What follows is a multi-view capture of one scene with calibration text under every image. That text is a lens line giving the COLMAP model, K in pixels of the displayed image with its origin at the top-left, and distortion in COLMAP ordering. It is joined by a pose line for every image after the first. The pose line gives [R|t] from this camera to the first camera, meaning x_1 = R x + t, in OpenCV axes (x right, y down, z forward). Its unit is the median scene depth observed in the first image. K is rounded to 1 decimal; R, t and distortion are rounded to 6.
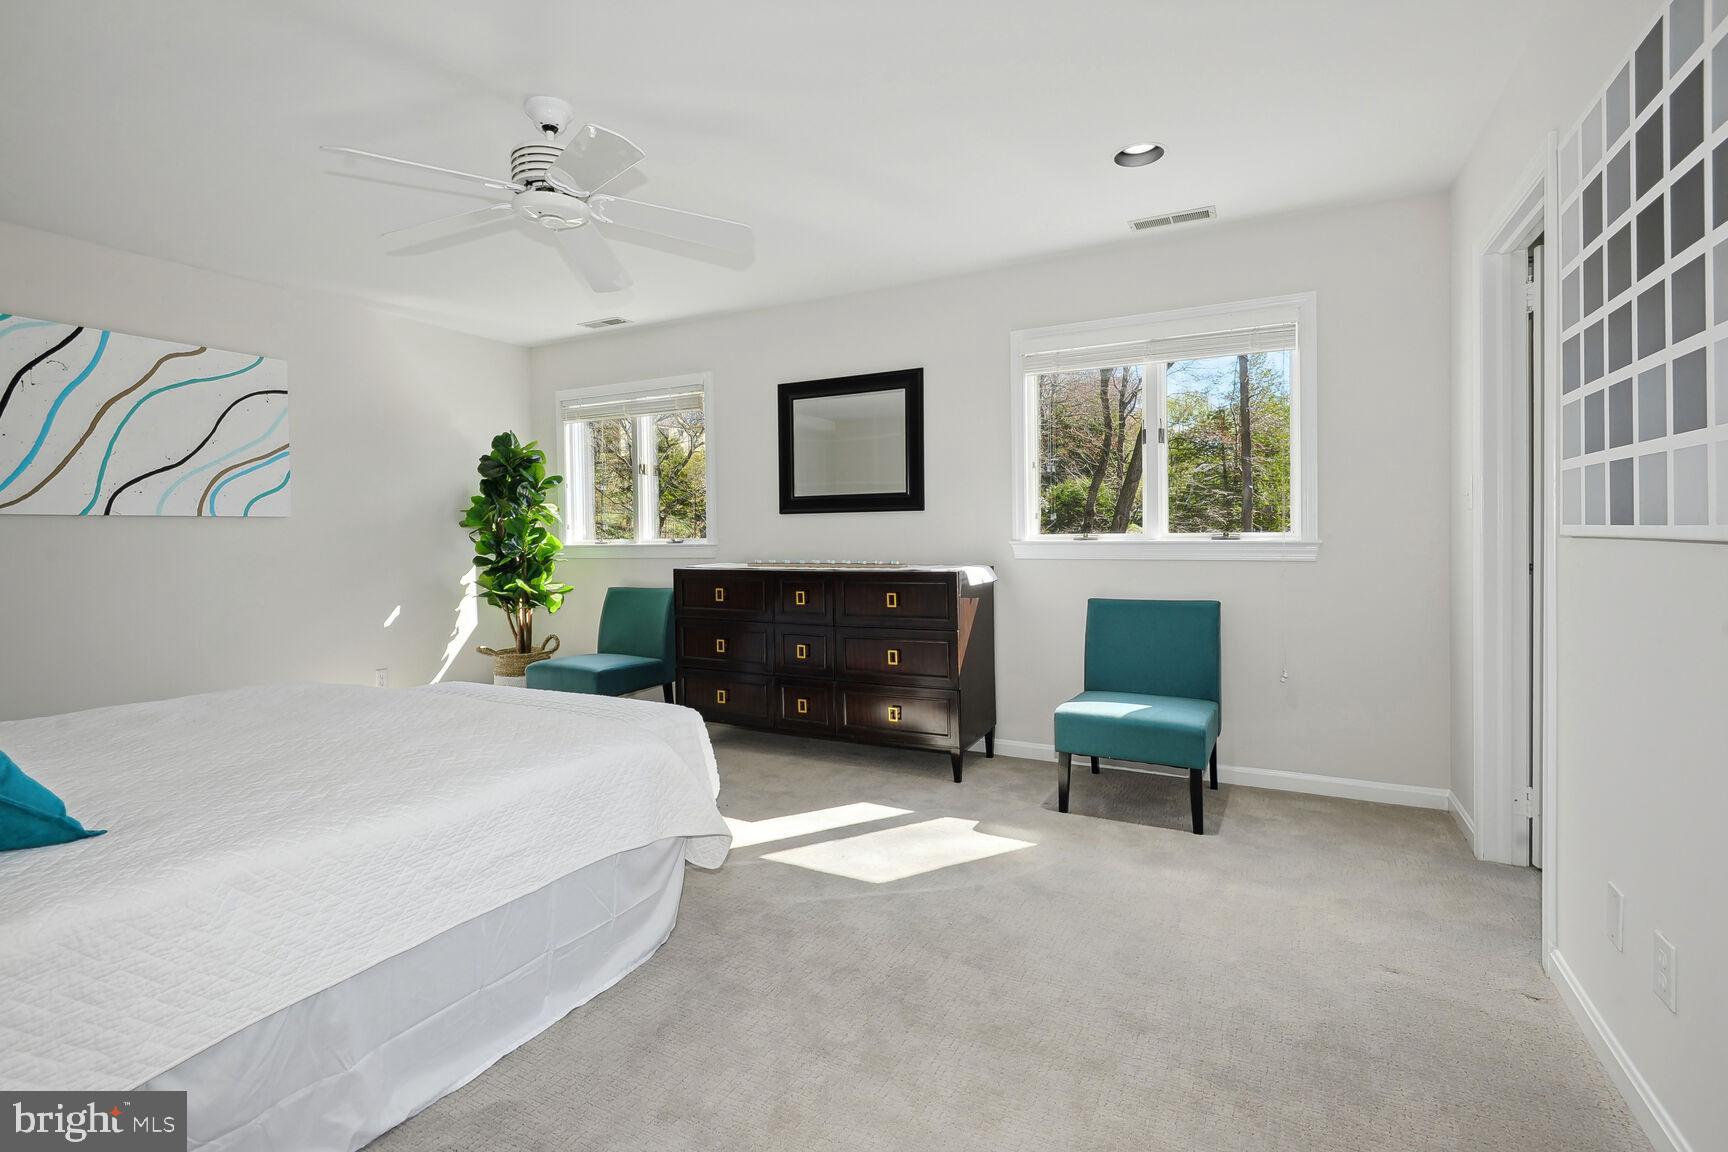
lens RADIAL K [[806.1, 0, 864.3], [0, 806.1, 561.1], [0, 0, 1]] dist [0.004284, -0.002611]
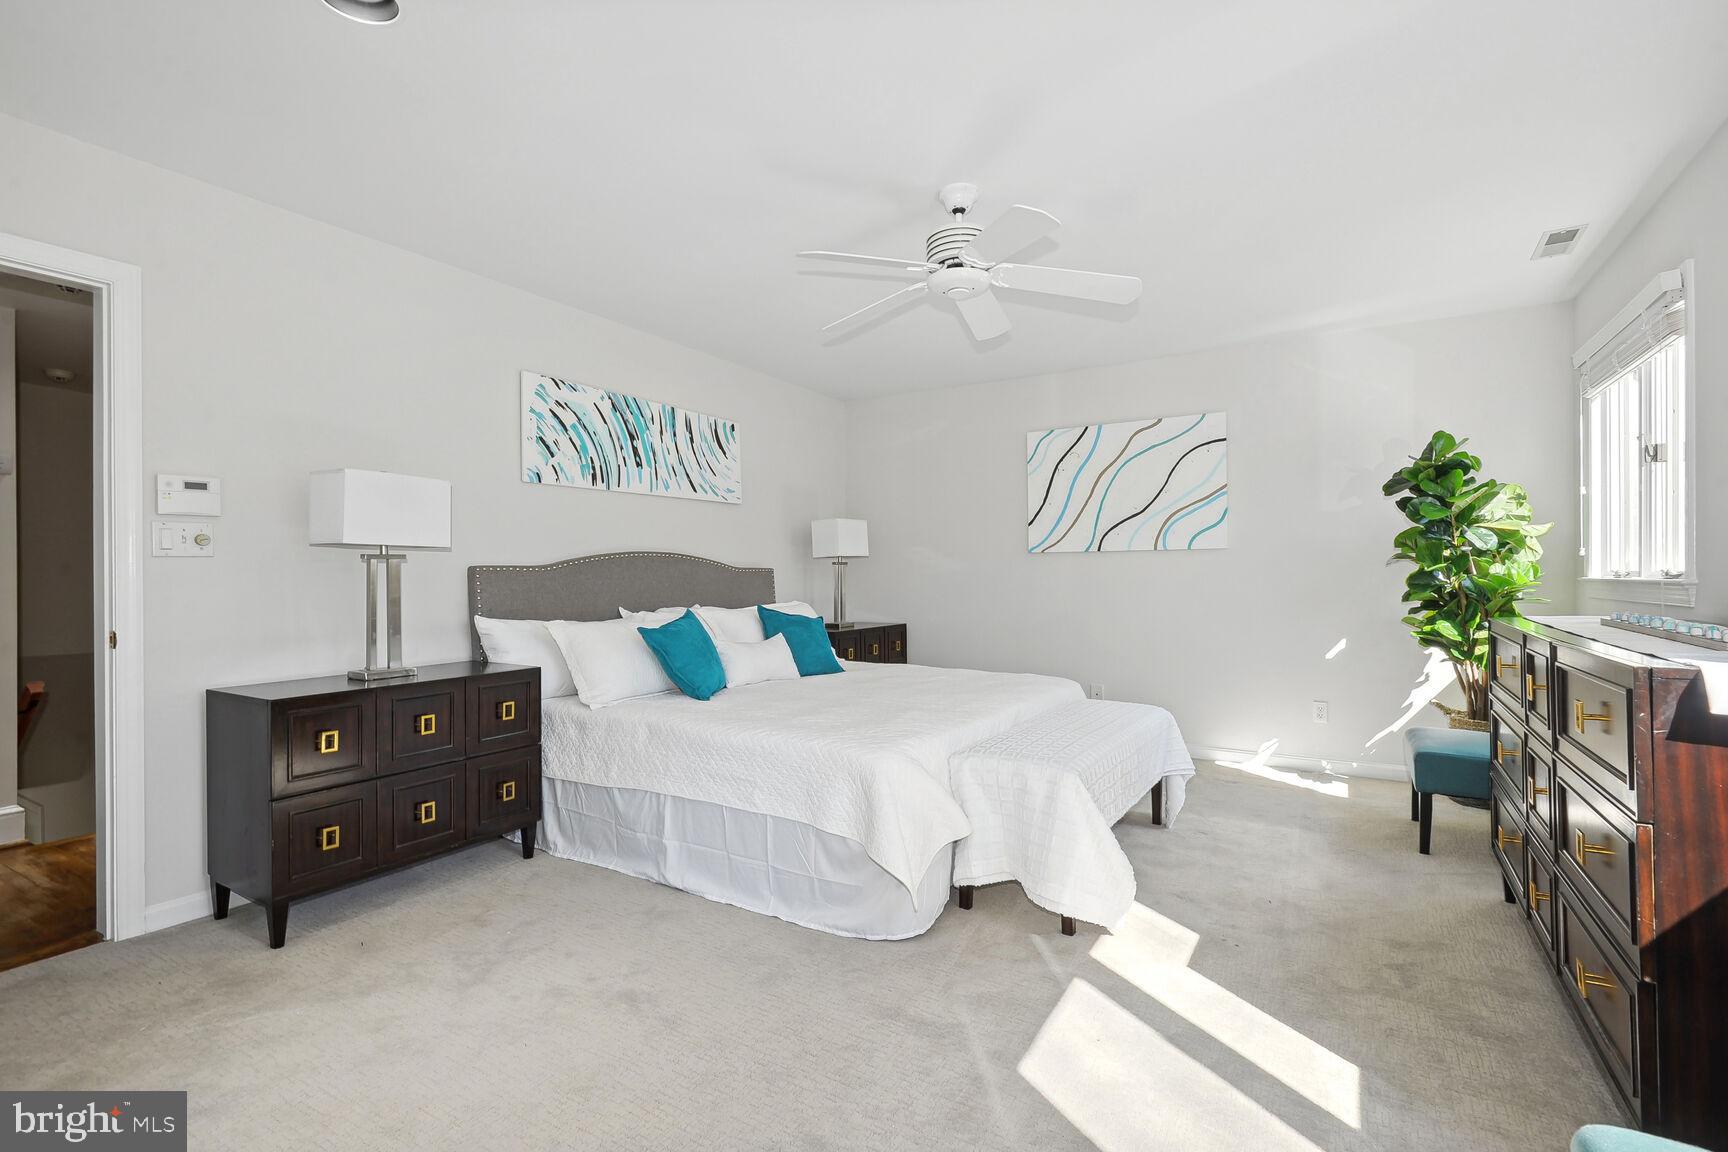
lens RADIAL K [[806.1, 0, 863.0], [0, 806.1, 572.1], [0, 0, 1]] dist [0.004284, -0.002611]
pose [[-0.081355, 0.008785, -0.996647, 0.511621], [-0.025813, 0.999607, 0.010918, -0.023138], [0.996351, 0.026614, -0.081096, 0.650466]]
